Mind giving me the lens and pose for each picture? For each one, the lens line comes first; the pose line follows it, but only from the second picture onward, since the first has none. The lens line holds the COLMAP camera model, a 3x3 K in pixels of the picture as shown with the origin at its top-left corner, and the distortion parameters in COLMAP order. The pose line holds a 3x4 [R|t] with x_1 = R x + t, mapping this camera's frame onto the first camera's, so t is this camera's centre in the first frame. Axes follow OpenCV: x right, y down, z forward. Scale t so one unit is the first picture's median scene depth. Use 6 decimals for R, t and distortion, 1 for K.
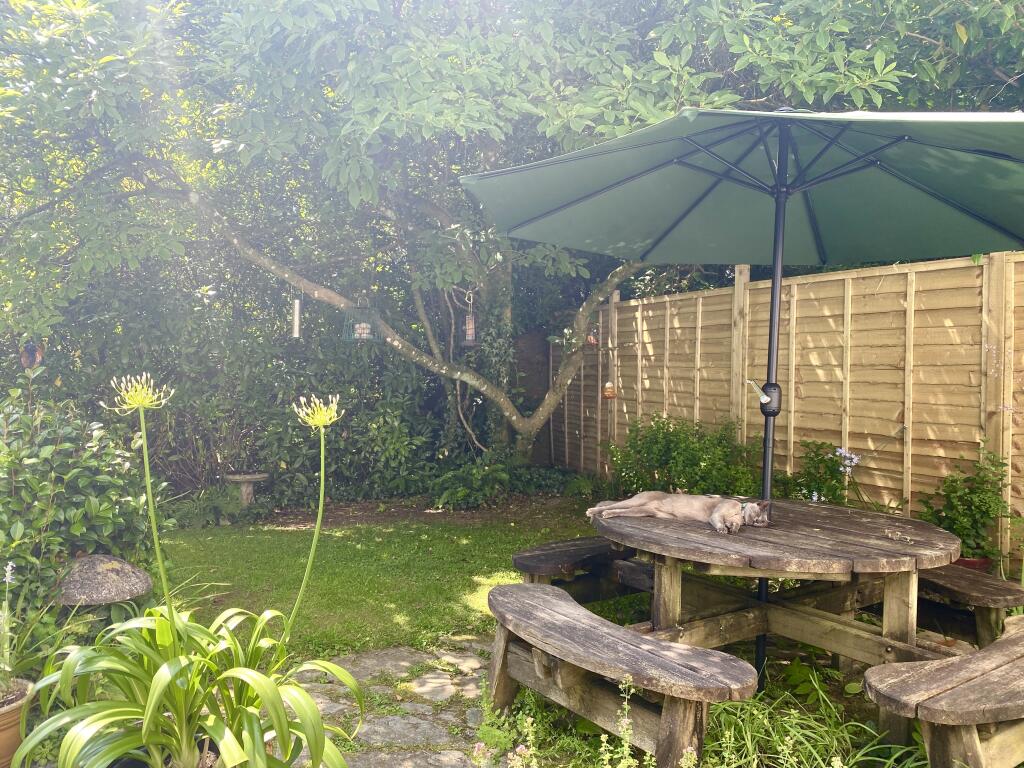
lens RADIAL K [[788.5, 0, 511.8], [0, 788.5, 382.5], [0, 0, 1]] dist [-0.005110, 0.013174]
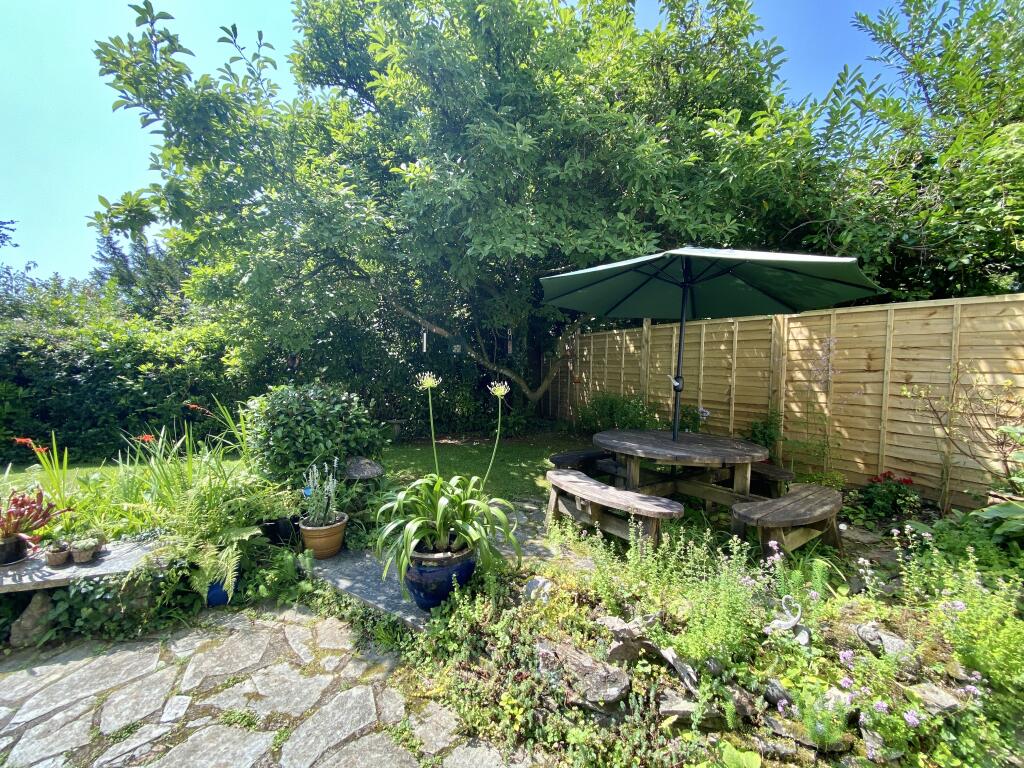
lens RADIAL K [[408.4, 0, 509.3], [0, 408.4, 393.4], [0, 0, 1]] dist [-0.011061, -0.000681]
pose [[0.999994, 0.003162, 0.001574, -0.102804], [-0.003232, 0.998885, 0.047108, -0.002537], [-0.001423, -0.047113, 0.998889, -0.075184]]
